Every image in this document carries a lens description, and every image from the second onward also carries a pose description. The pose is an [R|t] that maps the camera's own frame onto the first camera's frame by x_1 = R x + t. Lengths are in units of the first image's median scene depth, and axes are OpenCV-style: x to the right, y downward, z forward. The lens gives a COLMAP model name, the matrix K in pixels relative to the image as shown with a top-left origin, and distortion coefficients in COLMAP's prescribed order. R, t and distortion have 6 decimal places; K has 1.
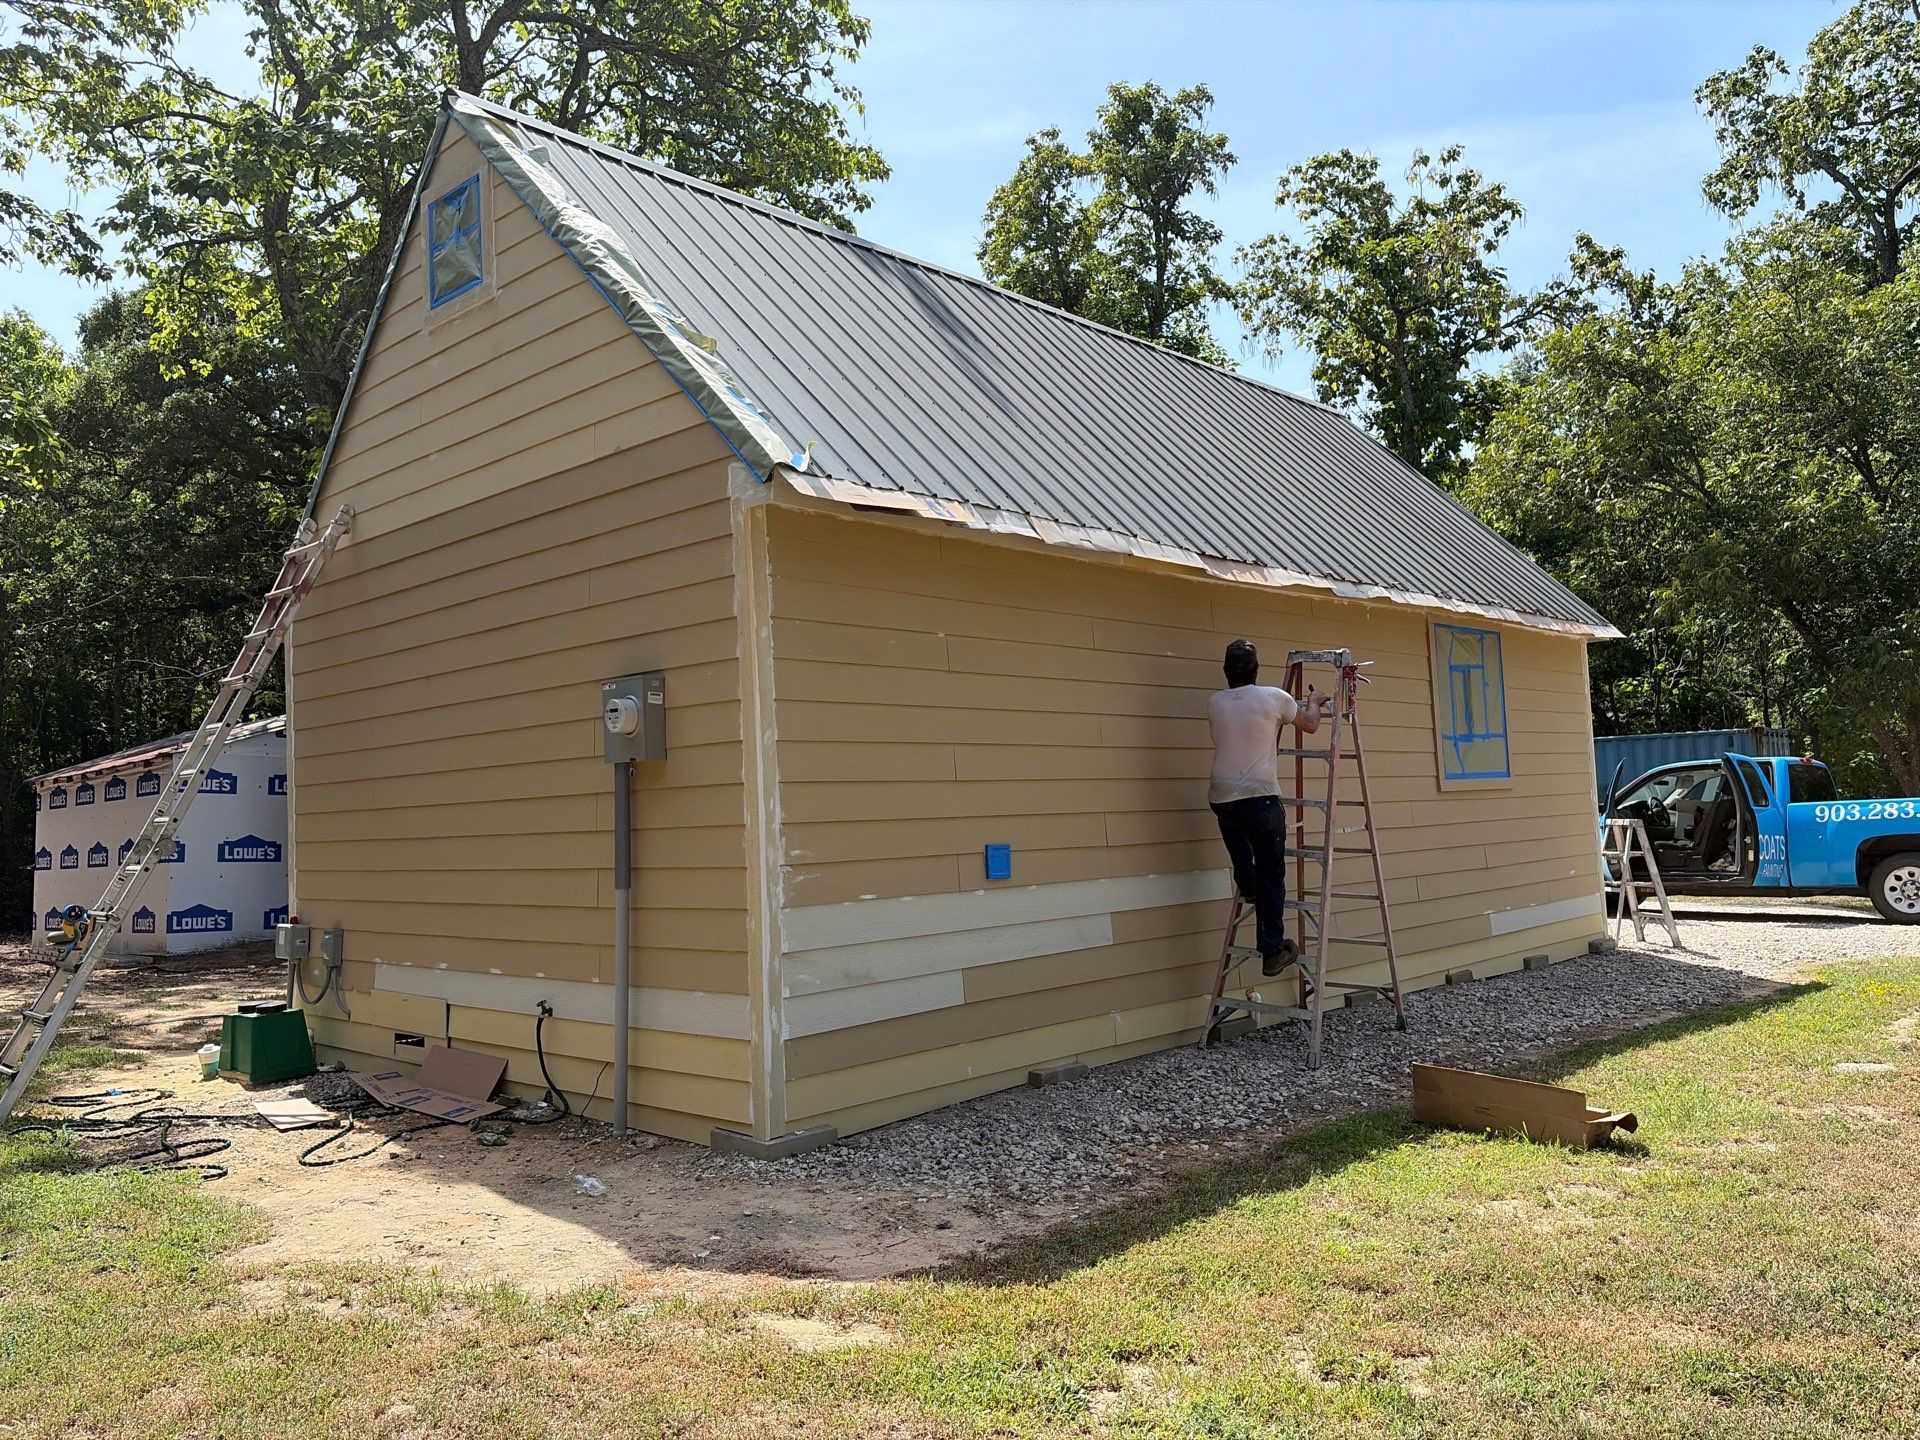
lens RADIAL K [[1442.7, 0, 965.8], [0, 1442.7, 730.2], [0, 0, 1]] dist [0.001085, -0.012944]
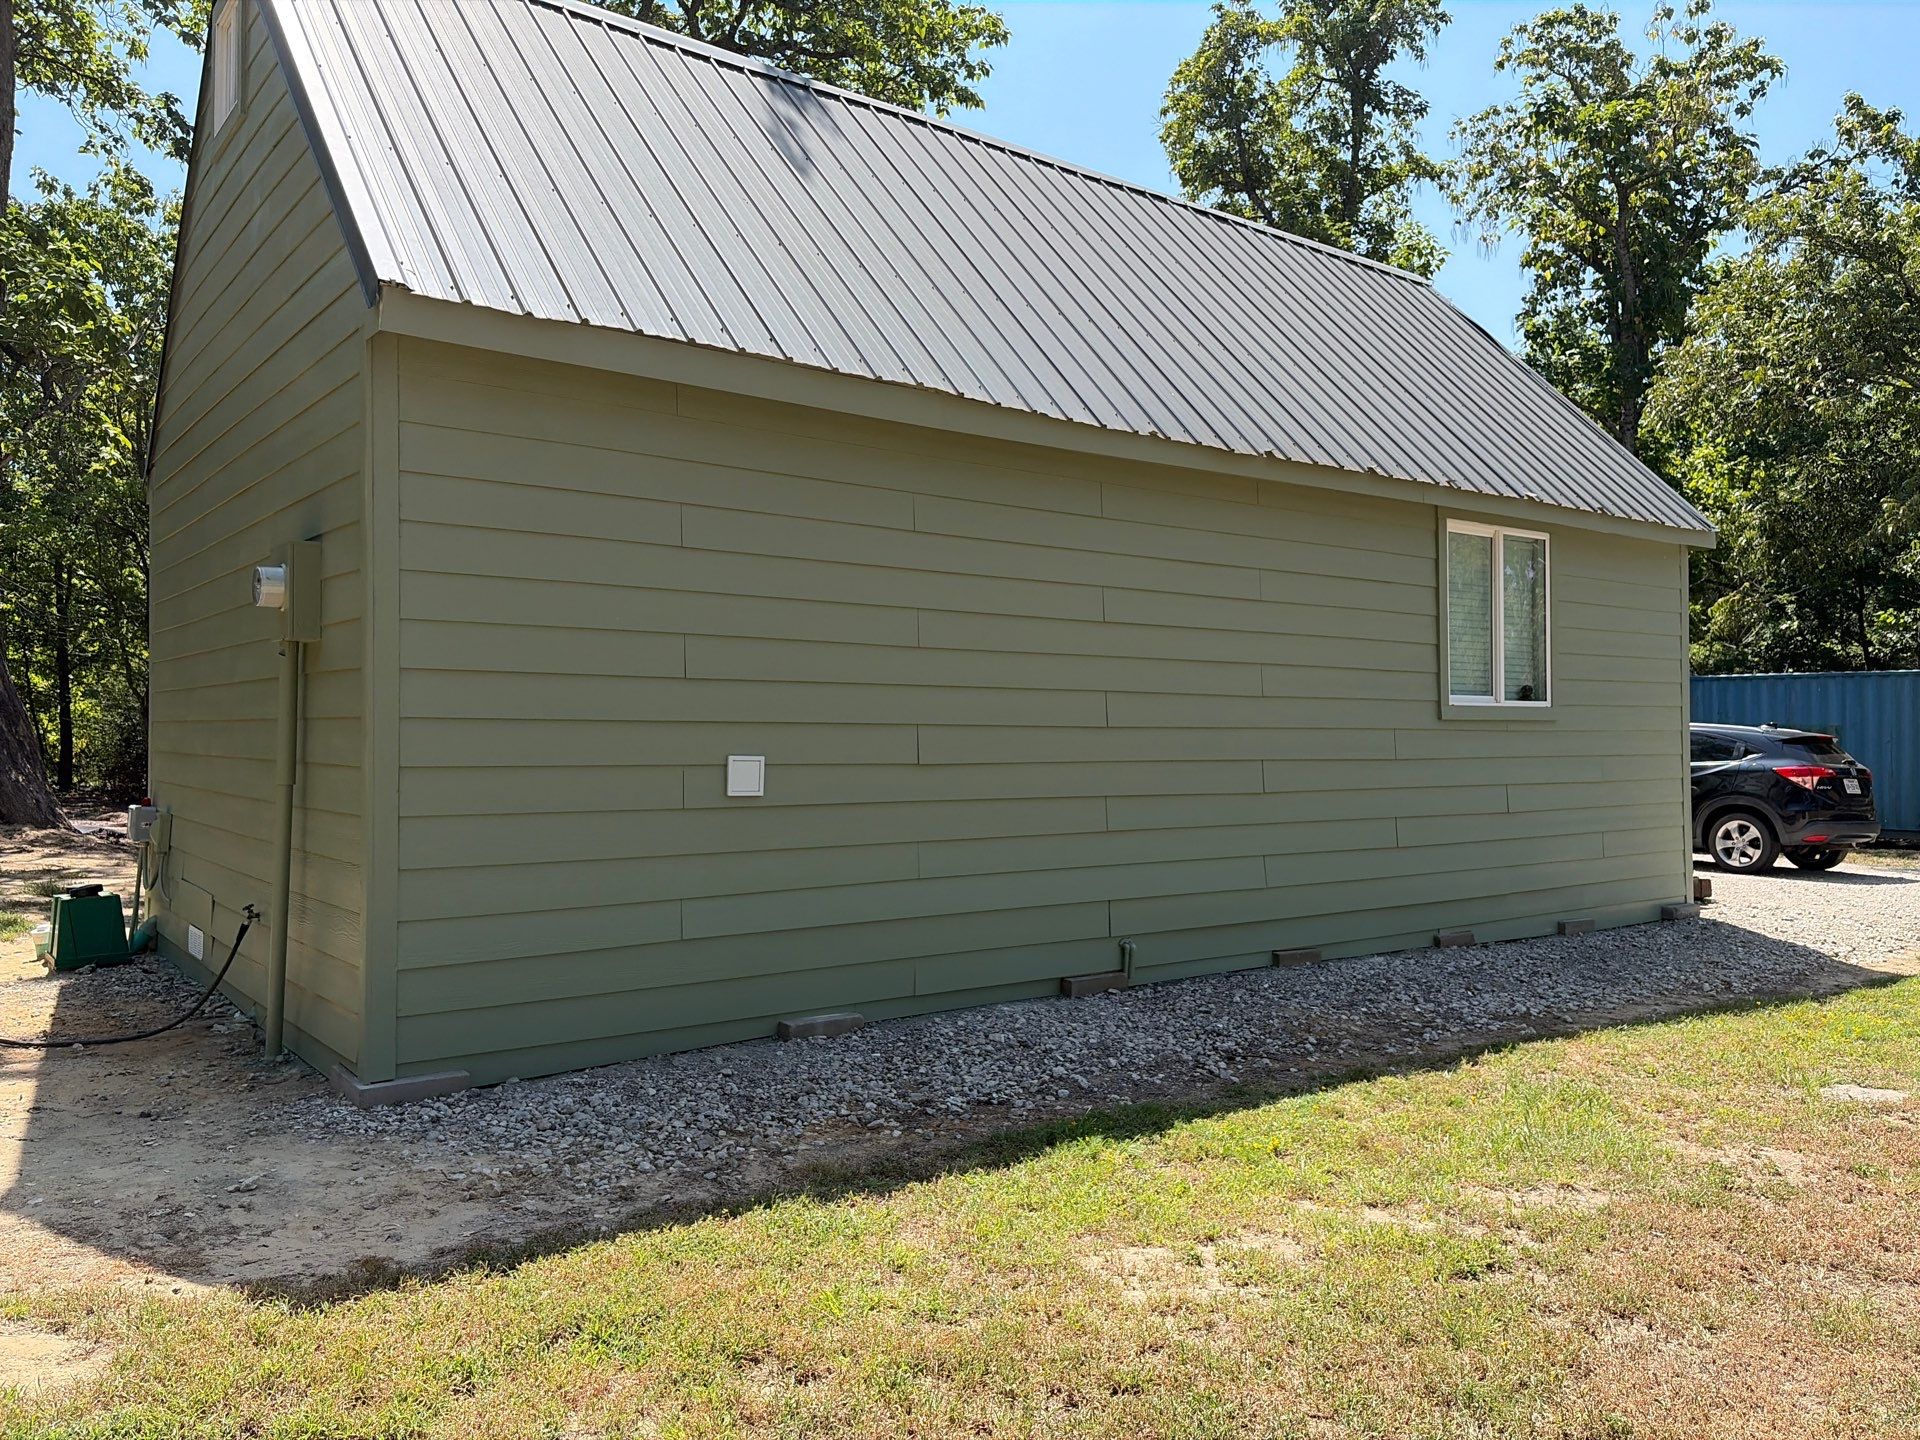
lens RADIAL K [[1421.8, 0, 960.0], [0, 1421.8, 720.0], [0, 0, 1]] dist [0.099523, -0.130327]
pose [[0.985617, 0.042260, -0.163627, 0.053420], [-0.033298, 0.997811, 0.057135, 0.000774], [0.165684, -0.050865, 0.984866, 0.033181]]
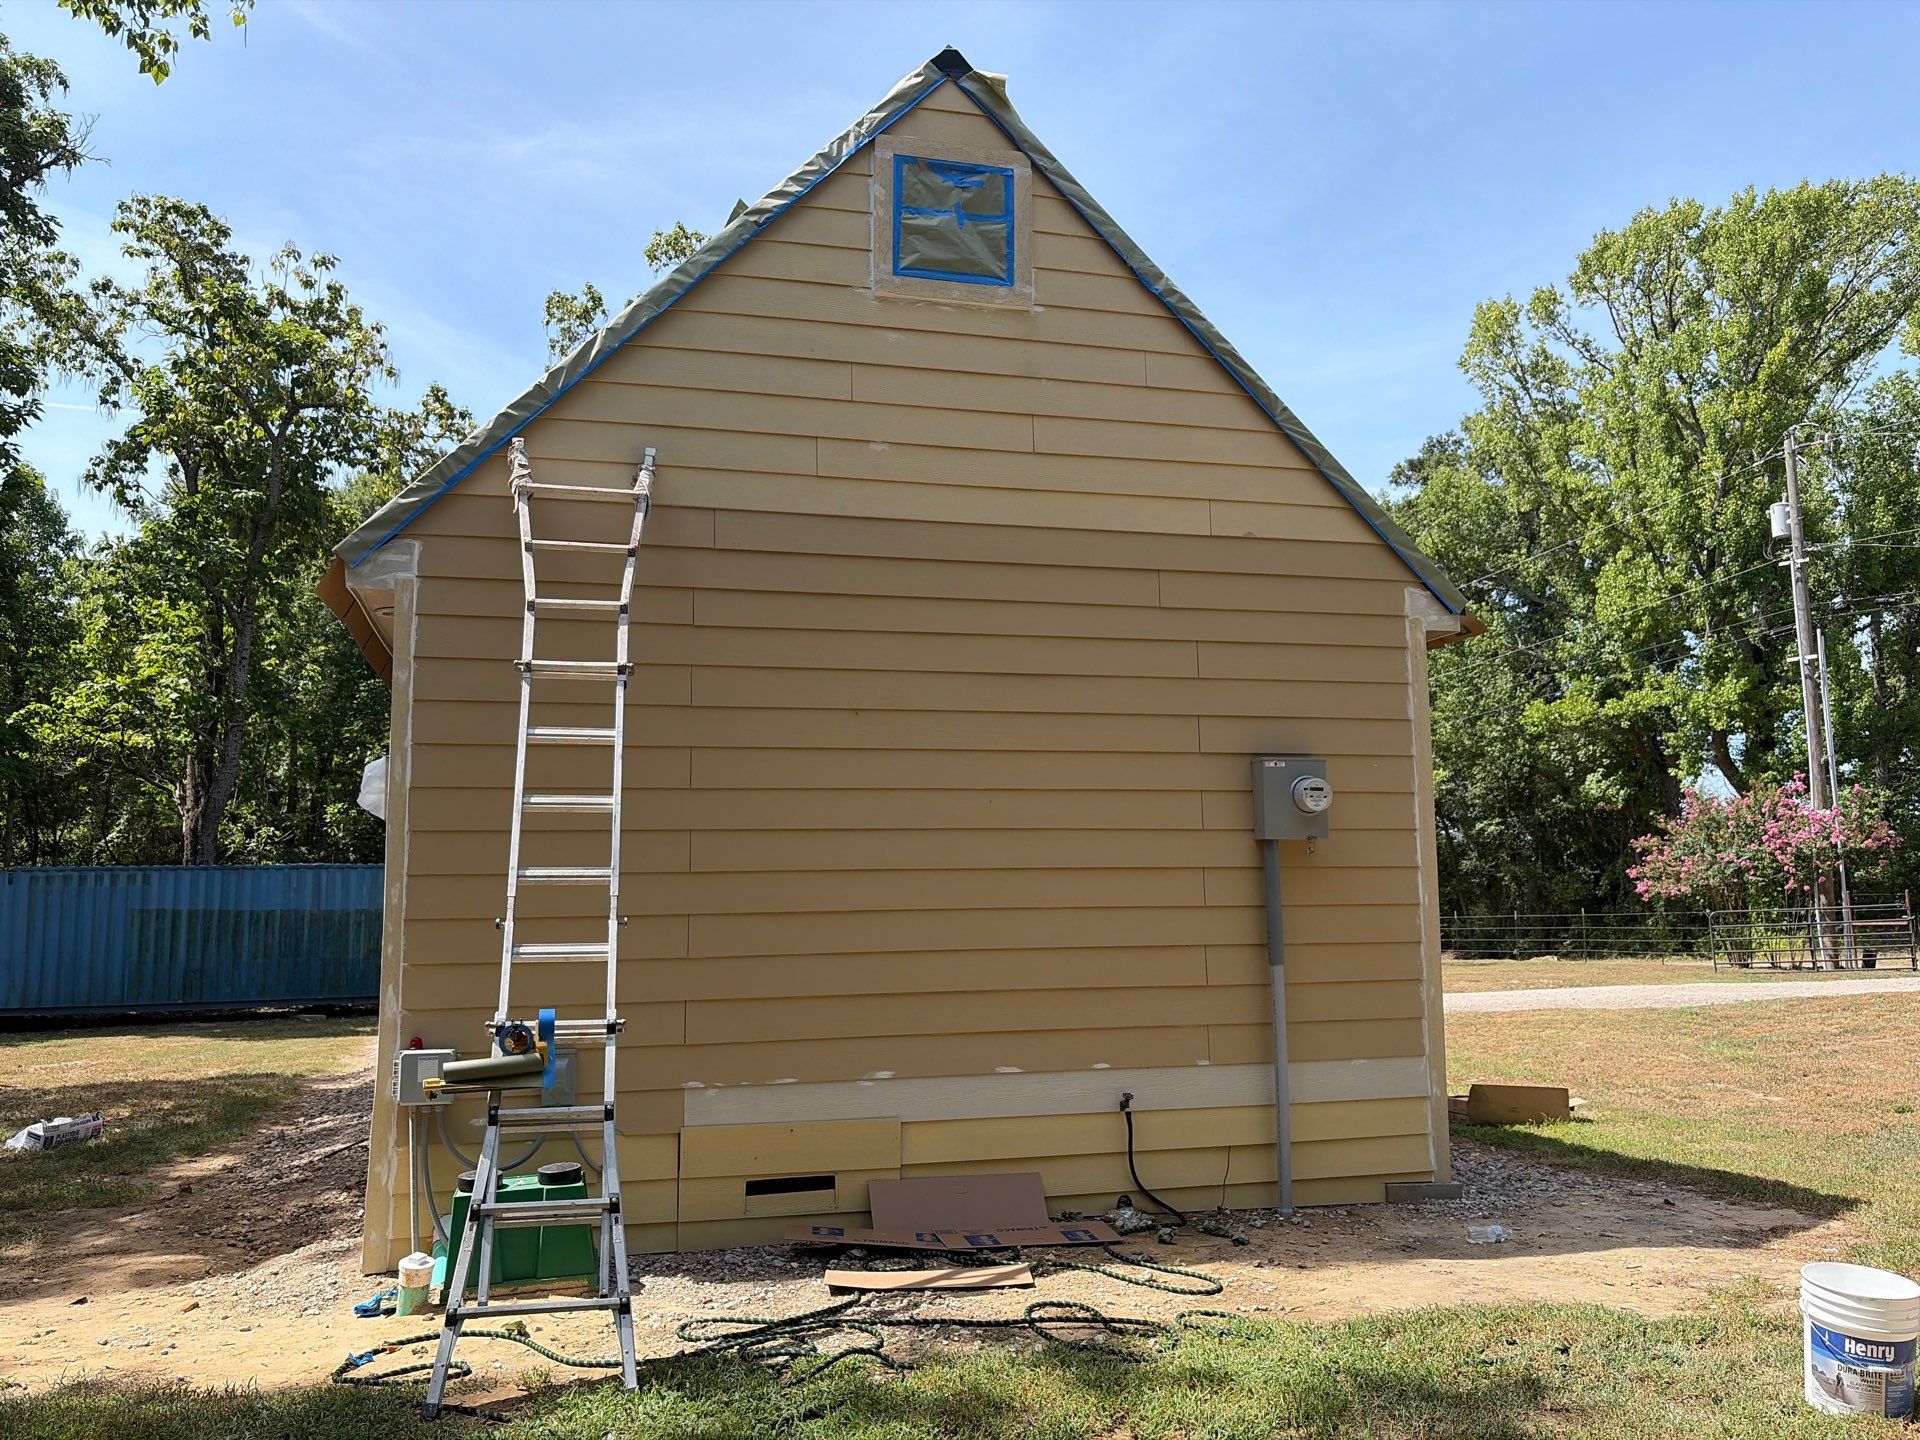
lens RADIAL K [[1449.3, 0, 936.7], [0, 1449.3, 720.0], [0, 0, 1]] dist [-0.002770, -0.017367]
pose [[0.527704, 0.143664, 0.837191, -0.224426], [-0.062099, 0.989481, -0.130655, 0.015980], [-0.847155, 0.016959, 0.531075, 0.119911]]
